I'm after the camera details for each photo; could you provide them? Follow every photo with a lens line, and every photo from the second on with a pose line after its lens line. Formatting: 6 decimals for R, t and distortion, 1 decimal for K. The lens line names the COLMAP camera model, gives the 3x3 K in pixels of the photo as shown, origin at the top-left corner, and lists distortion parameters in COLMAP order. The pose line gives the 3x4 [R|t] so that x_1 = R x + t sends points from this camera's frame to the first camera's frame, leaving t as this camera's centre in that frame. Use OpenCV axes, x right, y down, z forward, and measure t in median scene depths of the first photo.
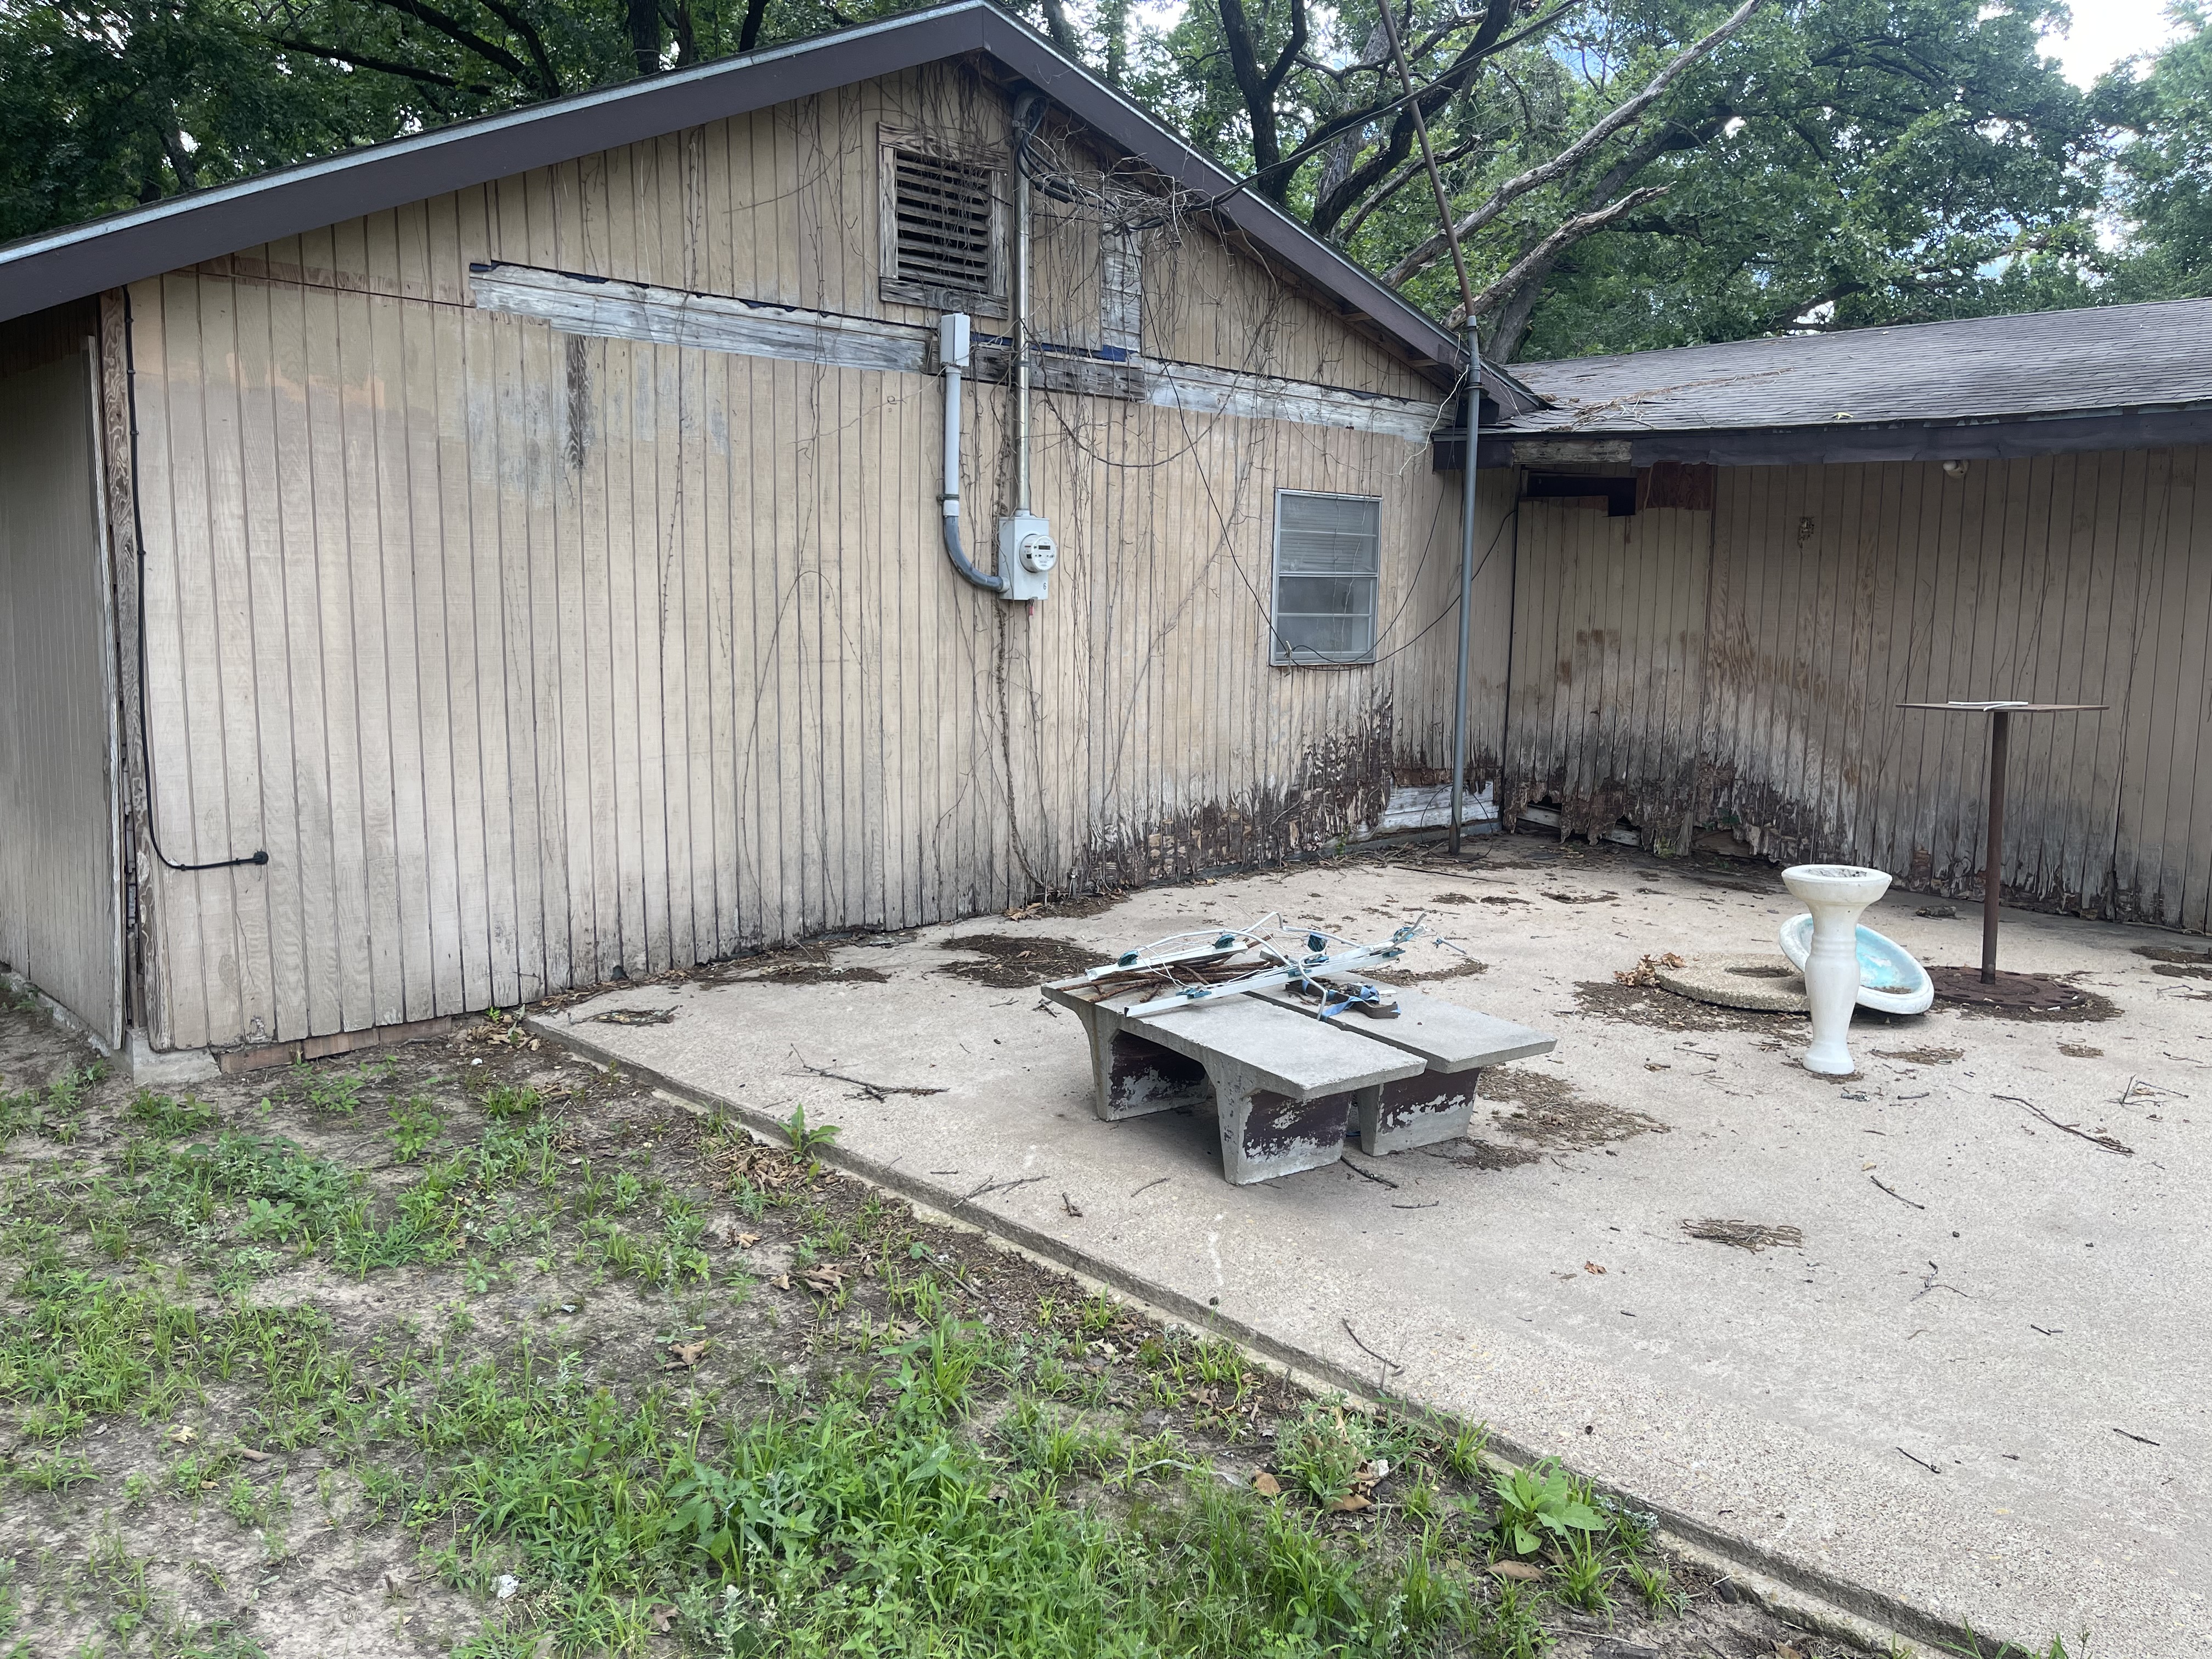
lens RADIAL K [[1646.2, 0, 1124.9], [0, 1646.2, 831.5], [0, 0, 1]] dist [0.060964, -0.078860]
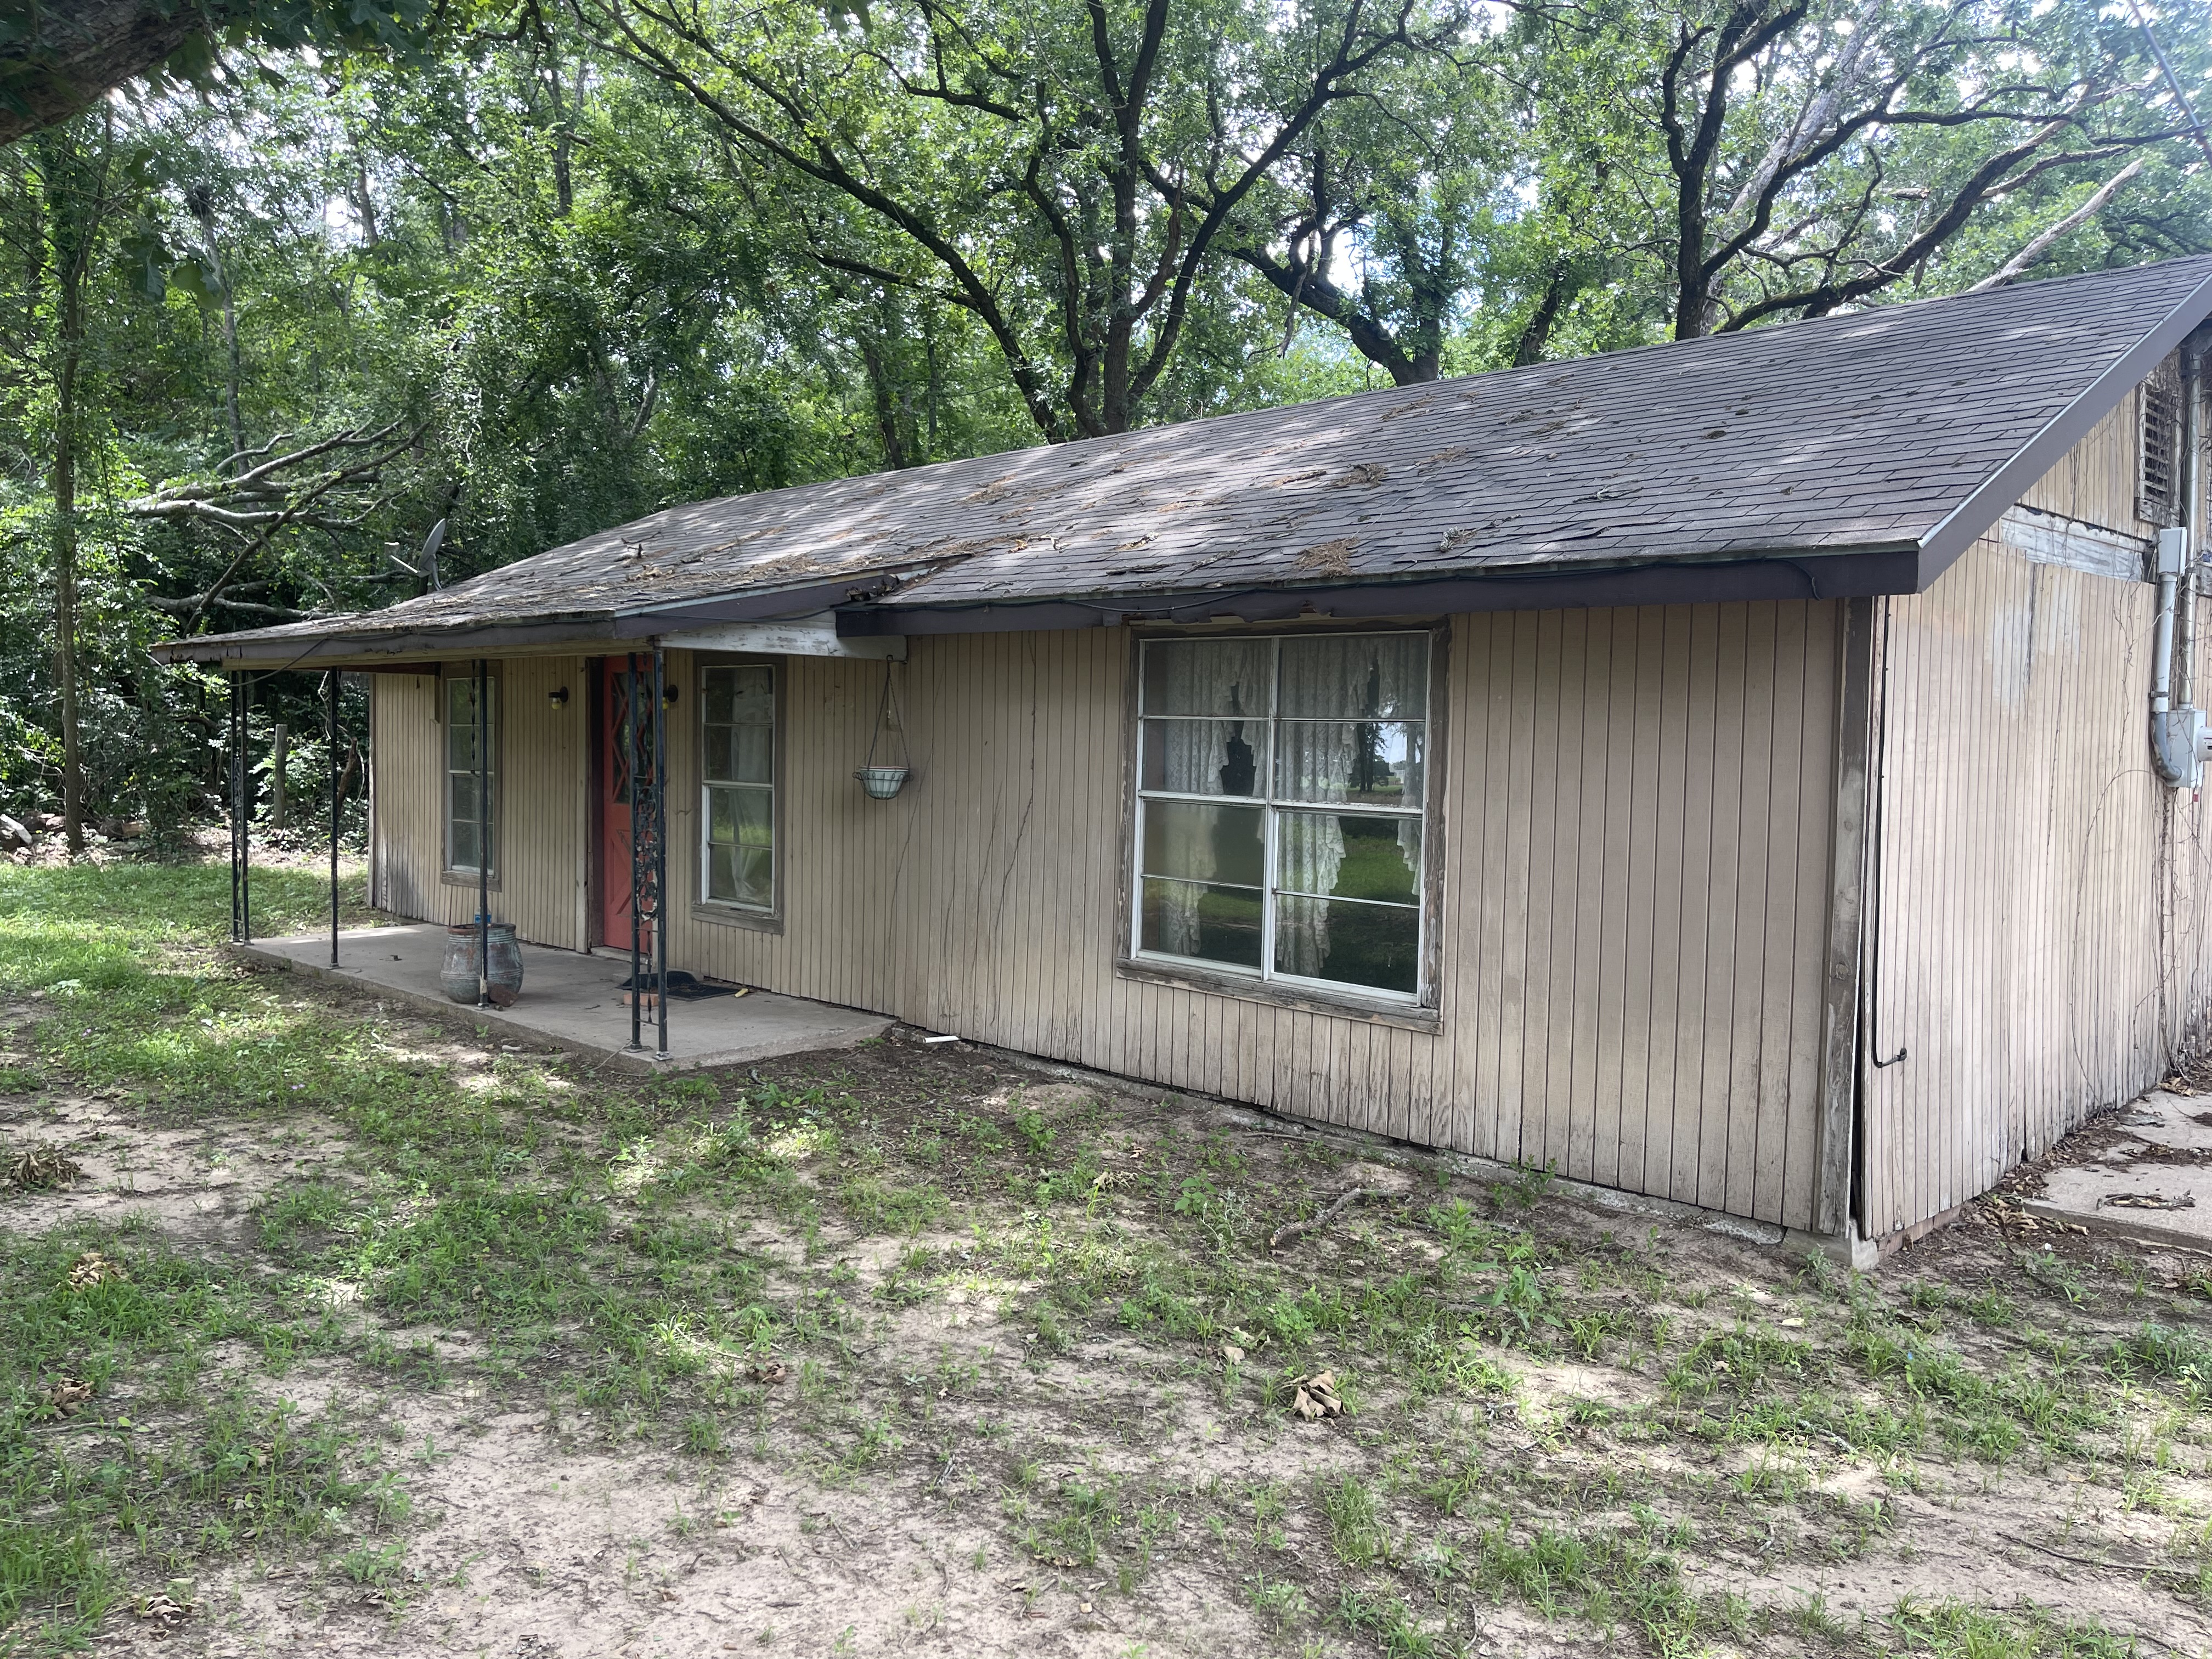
lens RADIAL K [[1646.2, 0, 1124.9], [0, 1646.2, 831.5], [0, 0, 1]] dist [0.060964, -0.078860]
pose [[0.999972, -0.006500, 0.003759, -0.804123], [0.006783, 0.996692, -0.080994, -0.034293], [-0.003220, 0.081017, 0.996708, -0.058871]]
